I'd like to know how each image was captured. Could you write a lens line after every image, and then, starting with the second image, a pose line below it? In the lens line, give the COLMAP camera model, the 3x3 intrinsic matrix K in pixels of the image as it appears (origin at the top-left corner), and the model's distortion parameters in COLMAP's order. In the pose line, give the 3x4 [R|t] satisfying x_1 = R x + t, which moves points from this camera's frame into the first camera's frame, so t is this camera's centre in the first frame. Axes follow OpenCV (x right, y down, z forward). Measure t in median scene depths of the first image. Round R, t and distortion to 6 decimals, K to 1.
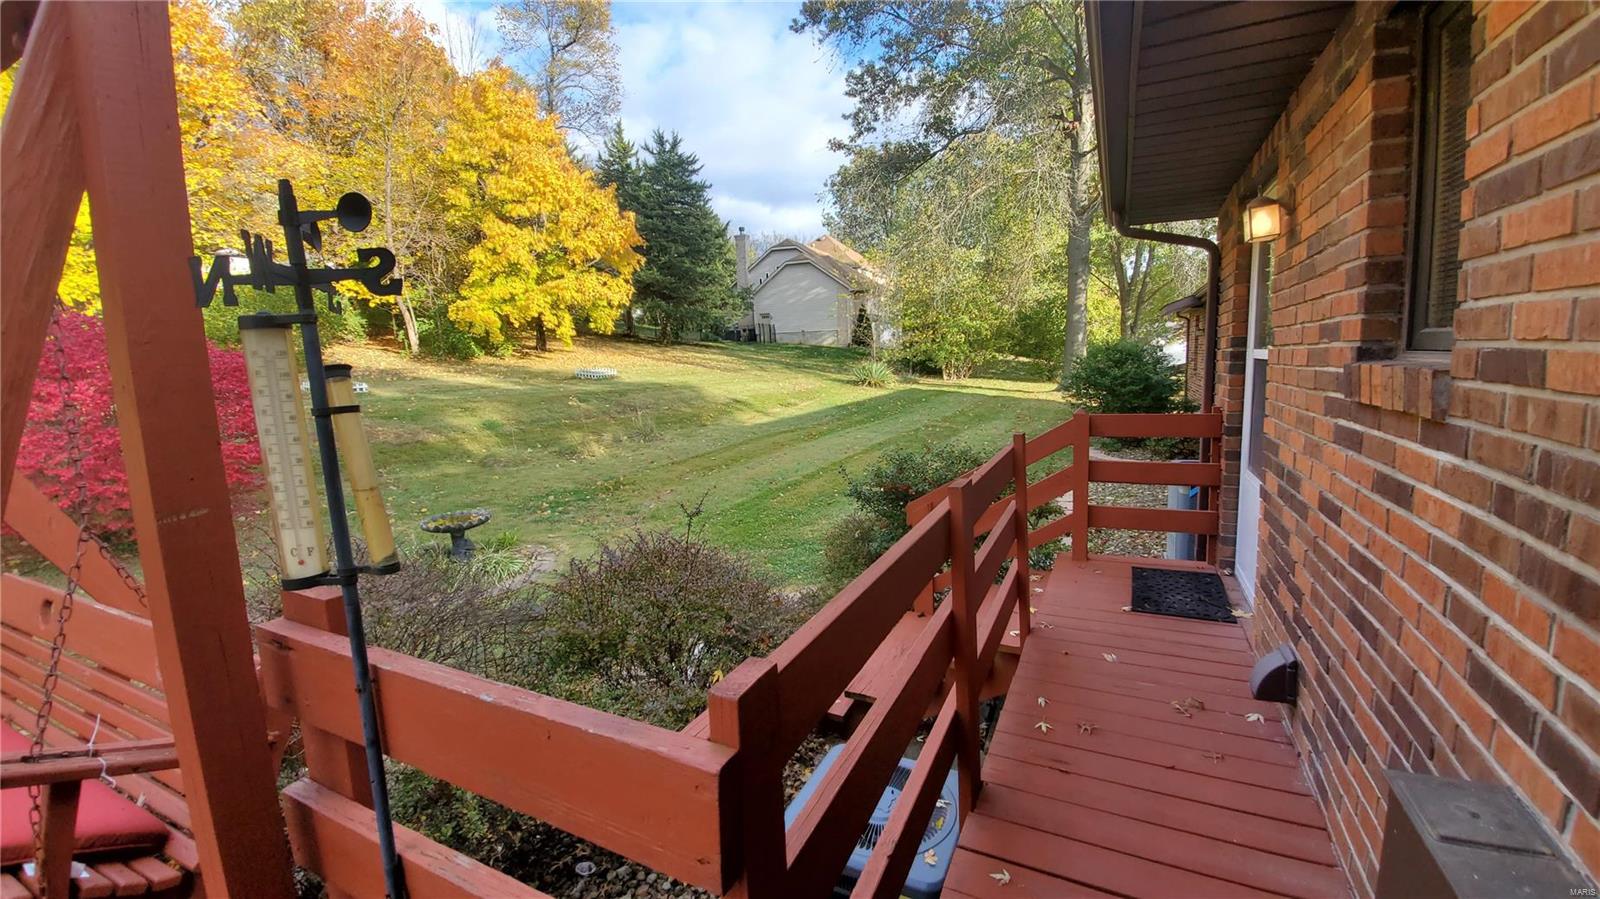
lens RADIAL K [[655.3, 0, 801.0], [0, 655.3, 441.5], [0, 0, 1]] dist [0.011601, -0.017235]
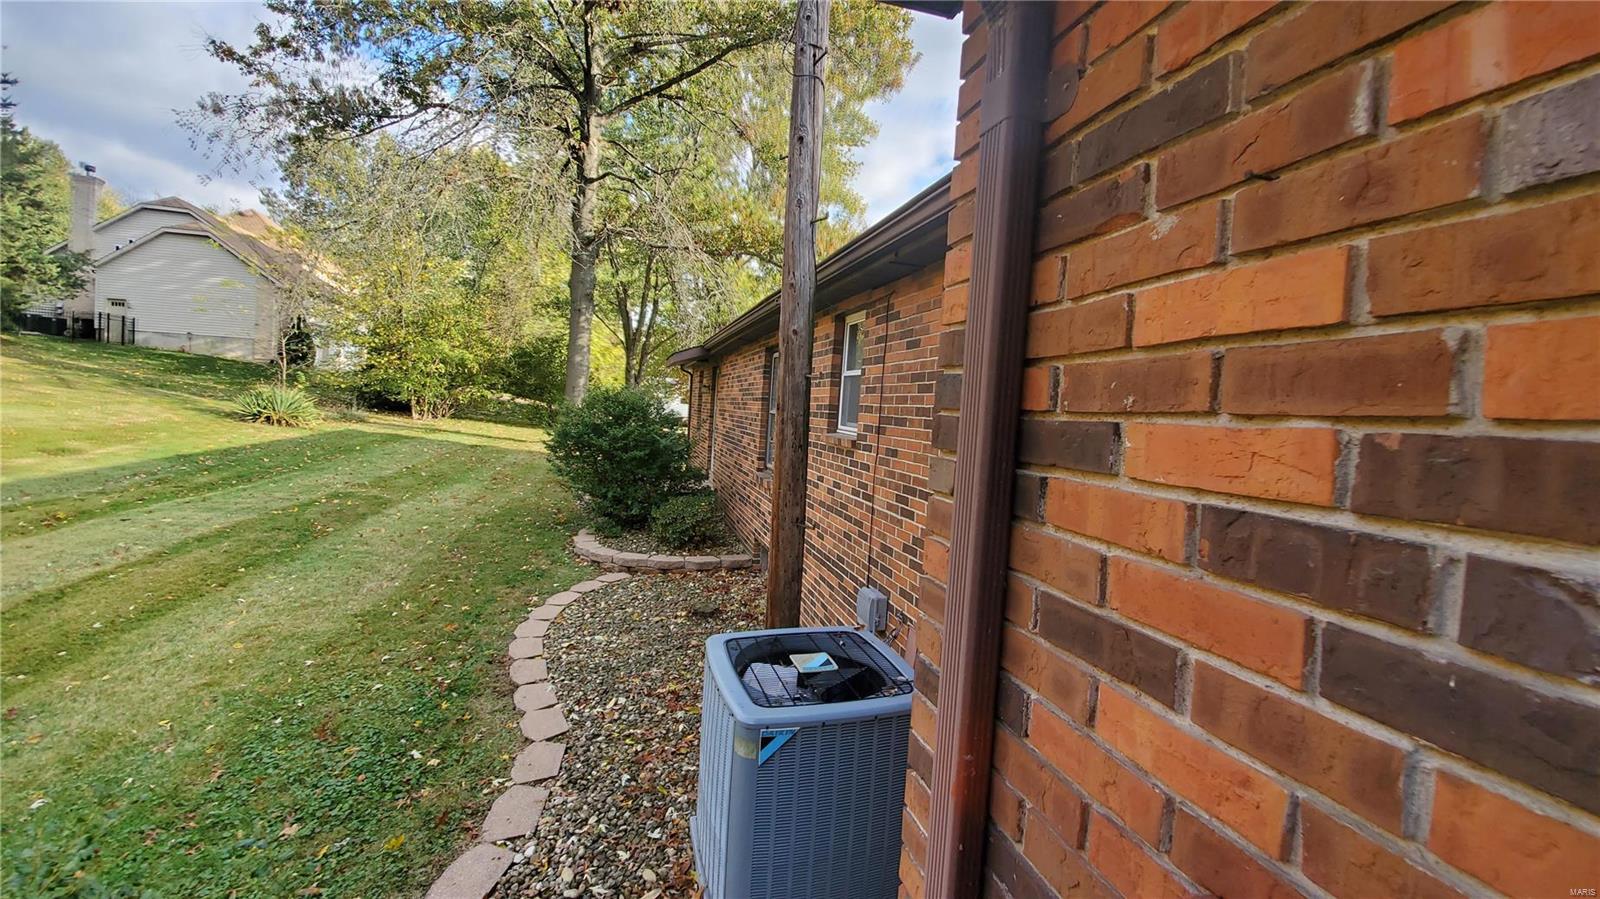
lens RADIAL K [[655.3, 0, 801.0], [0, 655.3, 441.5], [0, 0, 1]] dist [0.011601, -0.017235]
pose [[0.754785, 0.041534, 0.654656, 0.064431], [0.000887, 0.997928, -0.064335, -0.019416], [-0.655972, 0.049140, 0.753184, 0.128711]]
